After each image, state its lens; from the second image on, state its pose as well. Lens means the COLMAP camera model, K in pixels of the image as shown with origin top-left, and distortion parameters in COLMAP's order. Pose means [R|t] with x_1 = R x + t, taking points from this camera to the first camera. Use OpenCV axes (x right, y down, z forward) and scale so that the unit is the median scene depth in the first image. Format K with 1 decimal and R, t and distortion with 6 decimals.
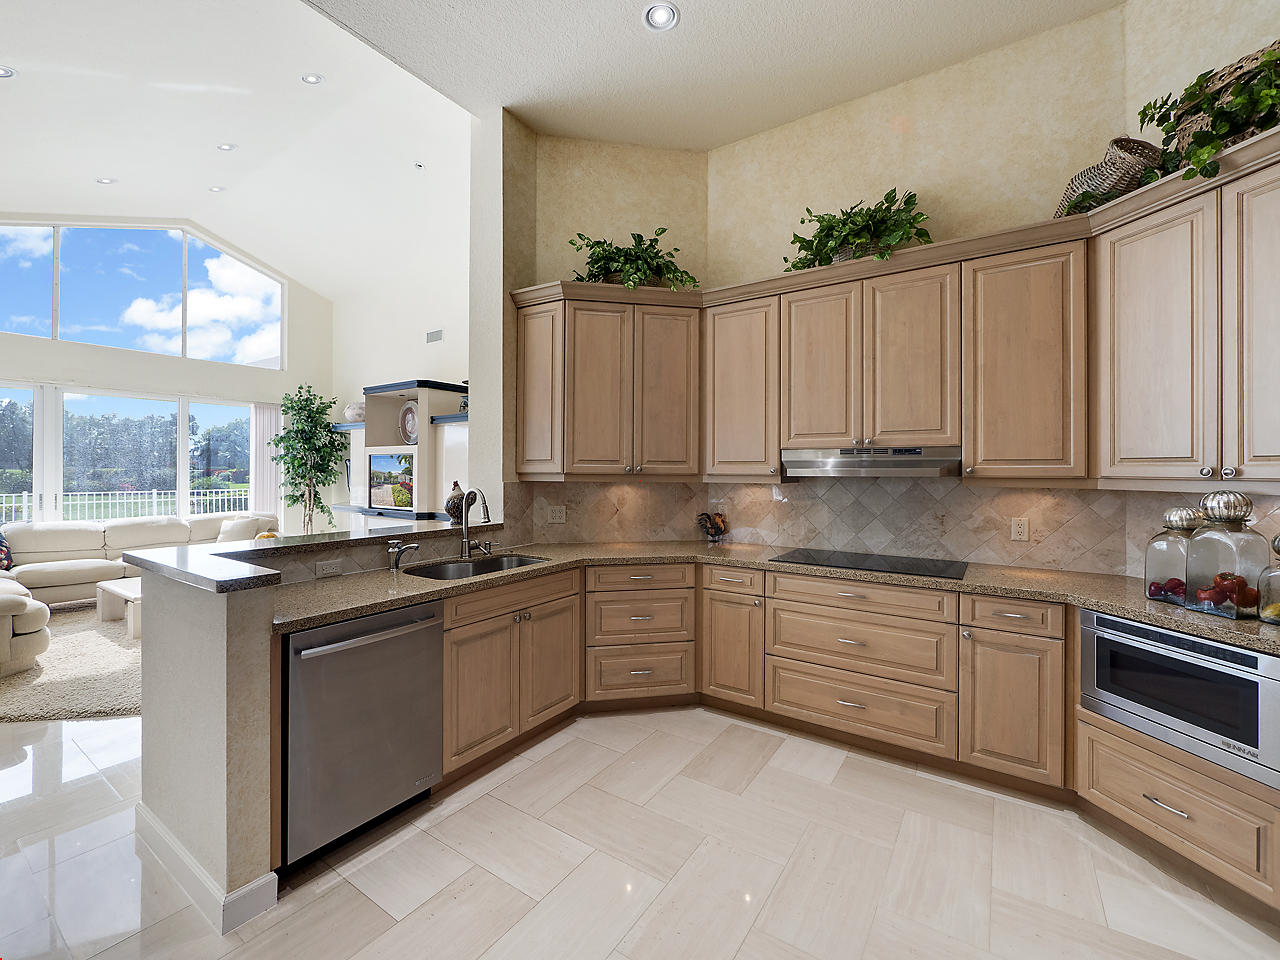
lens RADIAL K [[549.9, 0, 642.3], [0, 549.9, 470.9], [0, 0, 1]] dist [0.000320, -0.000035]
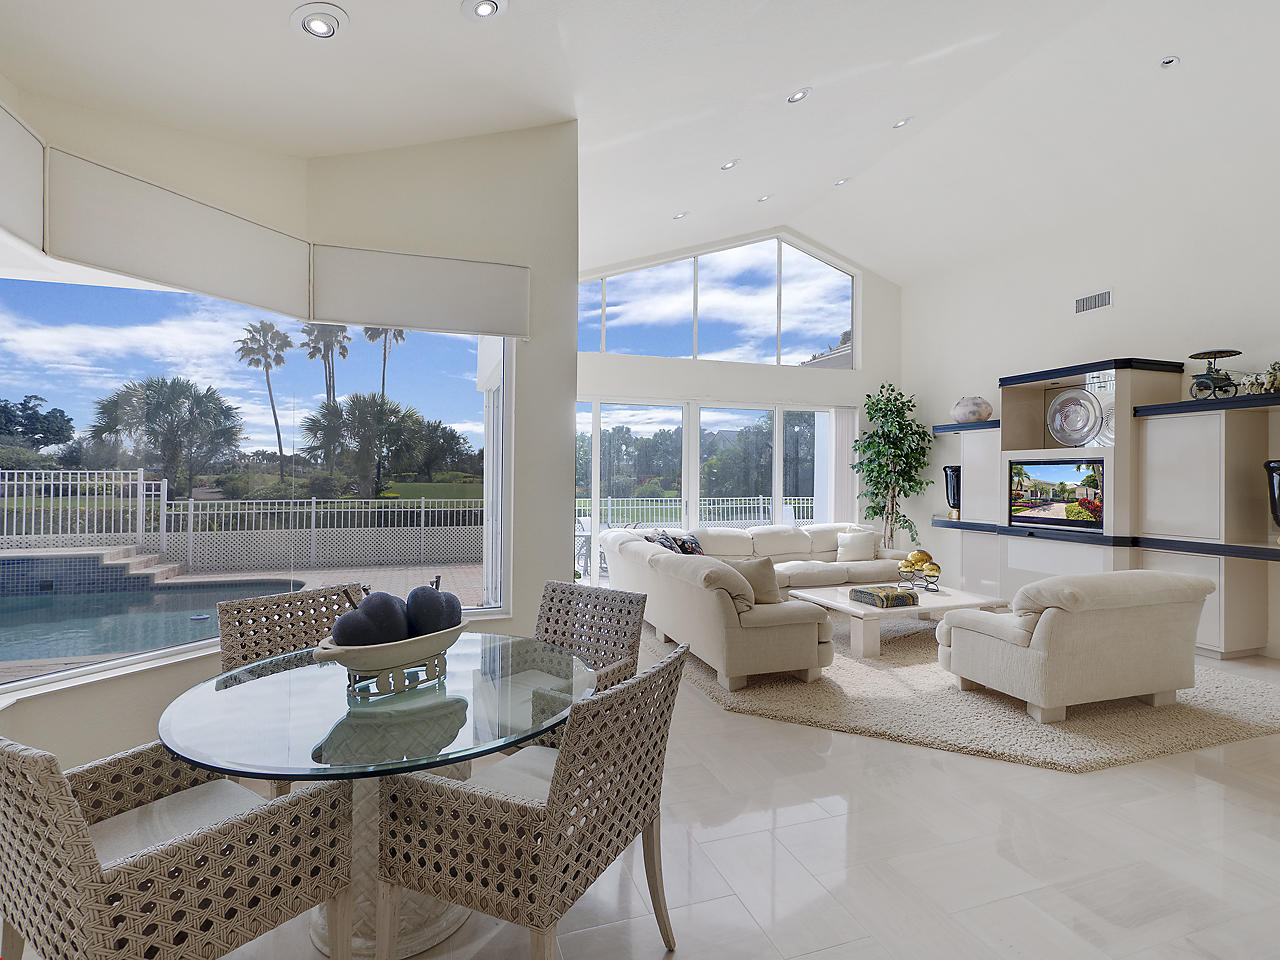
lens RADIAL K [[638.4, 0, 636.6], [0, 638.4, 475.4], [0, 0, 1]] dist [0.000835, -0.000340]
pose [[0.799844, -0.002864, -0.600201, -0.374819], [0.000517, 0.999992, -0.004084, -0.003522], [0.600208, 0.002956, 0.799839, -0.079084]]
